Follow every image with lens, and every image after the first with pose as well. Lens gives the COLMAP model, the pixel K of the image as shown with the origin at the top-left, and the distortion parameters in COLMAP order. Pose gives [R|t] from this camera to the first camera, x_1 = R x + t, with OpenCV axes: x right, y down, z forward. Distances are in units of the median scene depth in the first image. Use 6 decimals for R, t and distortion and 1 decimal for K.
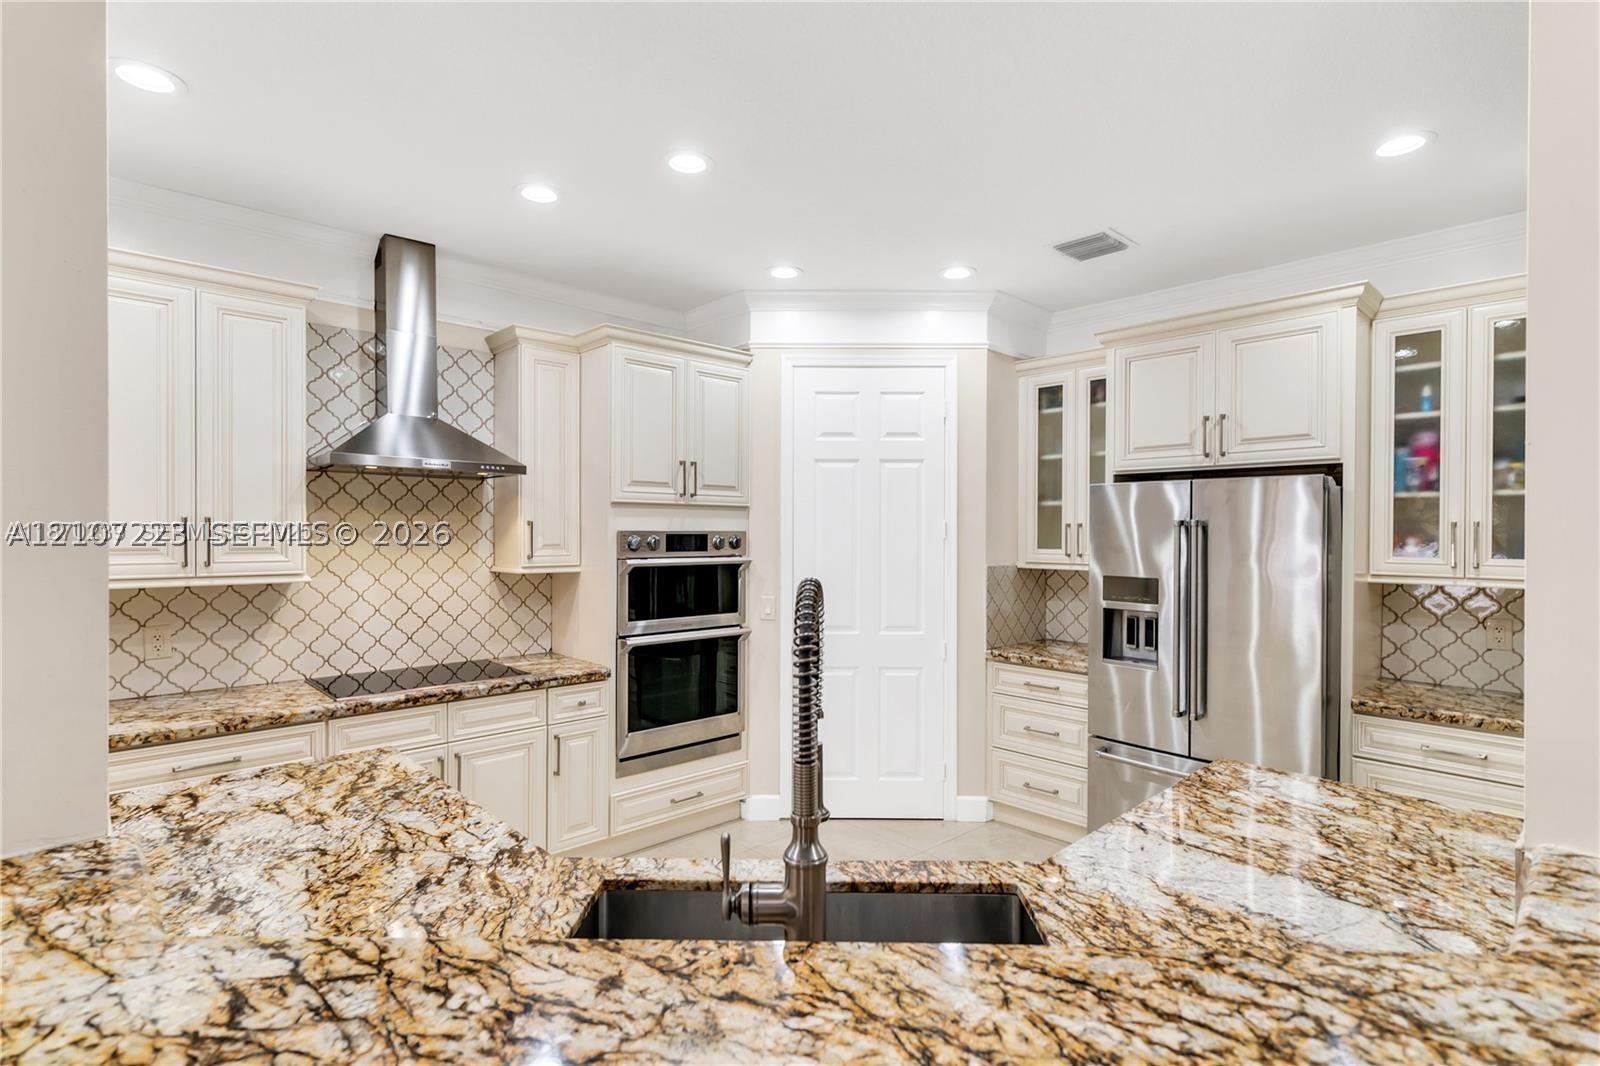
lens RADIAL K [[768.1, 0, 809.9], [0, 768.1, 533.4], [0, 0, 1]] dist [0.002572, 0.000607]
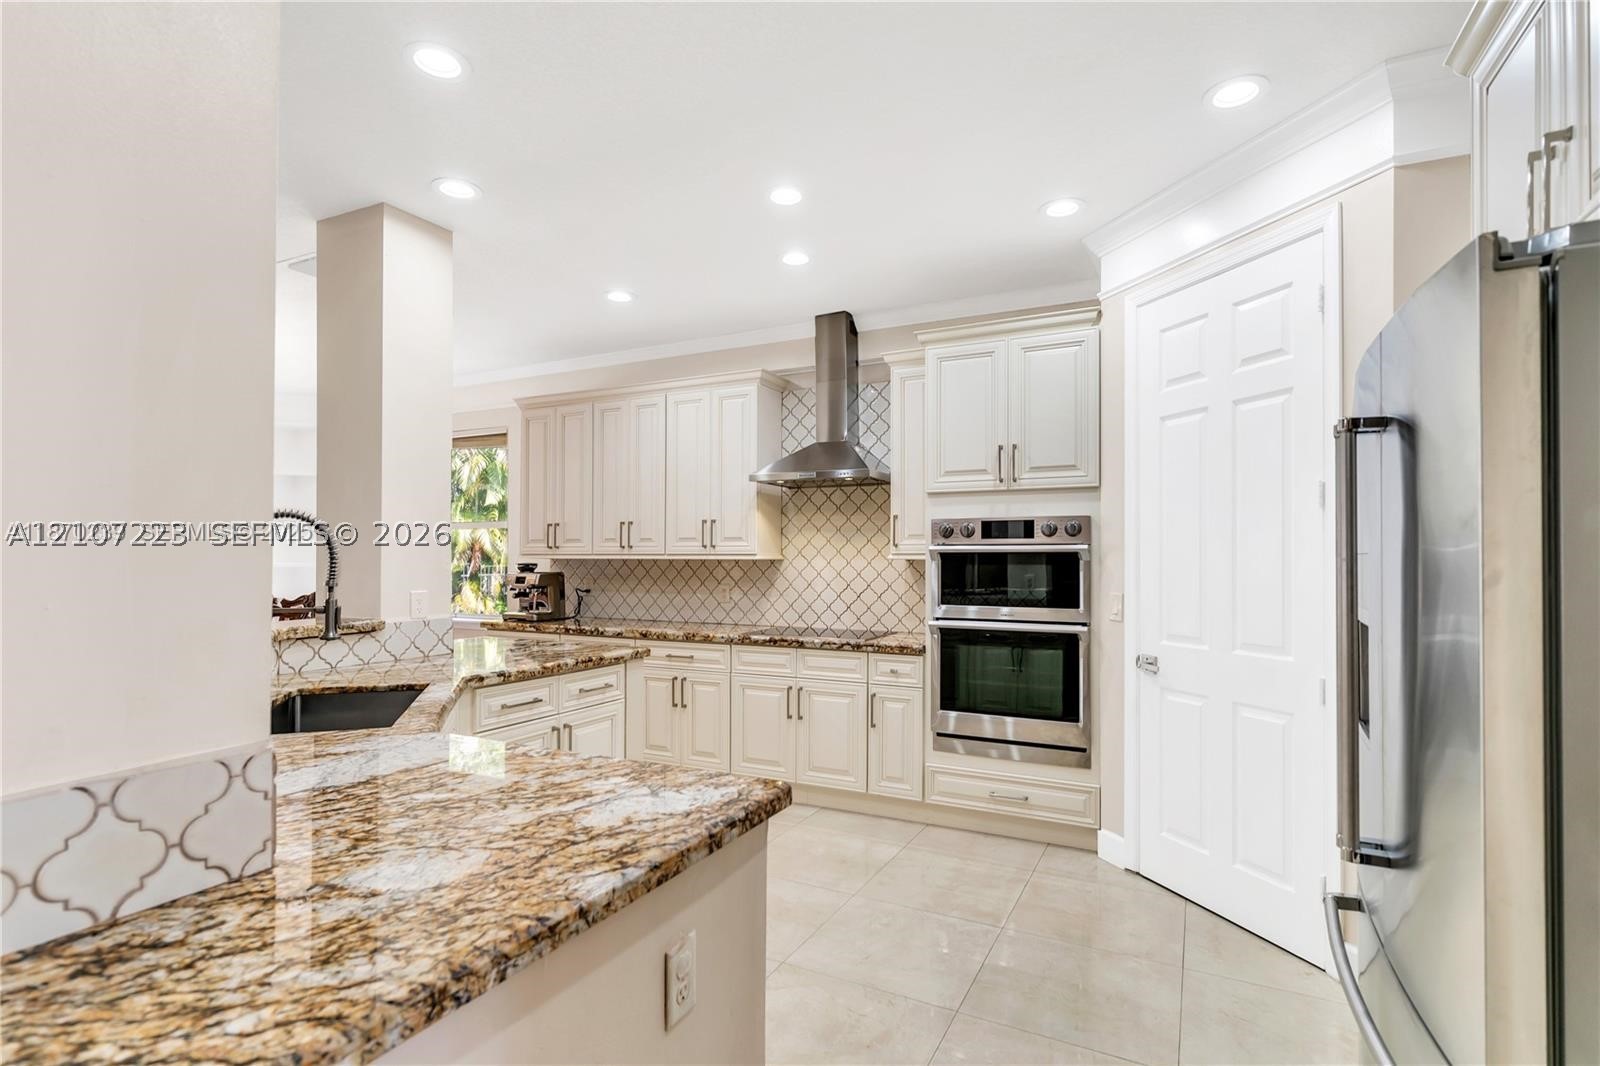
lens RADIAL K [[768.1, 0, 808.2], [0, 768.1, 545.4], [0, 0, 1]] dist [0.002572, 0.000607]
pose [[0.347754, -0.021182, -0.937347, 0.706906], [-0.003033, 0.999714, -0.023716, 0.060324], [0.937581, 0.011090, 0.347590, 0.469431]]
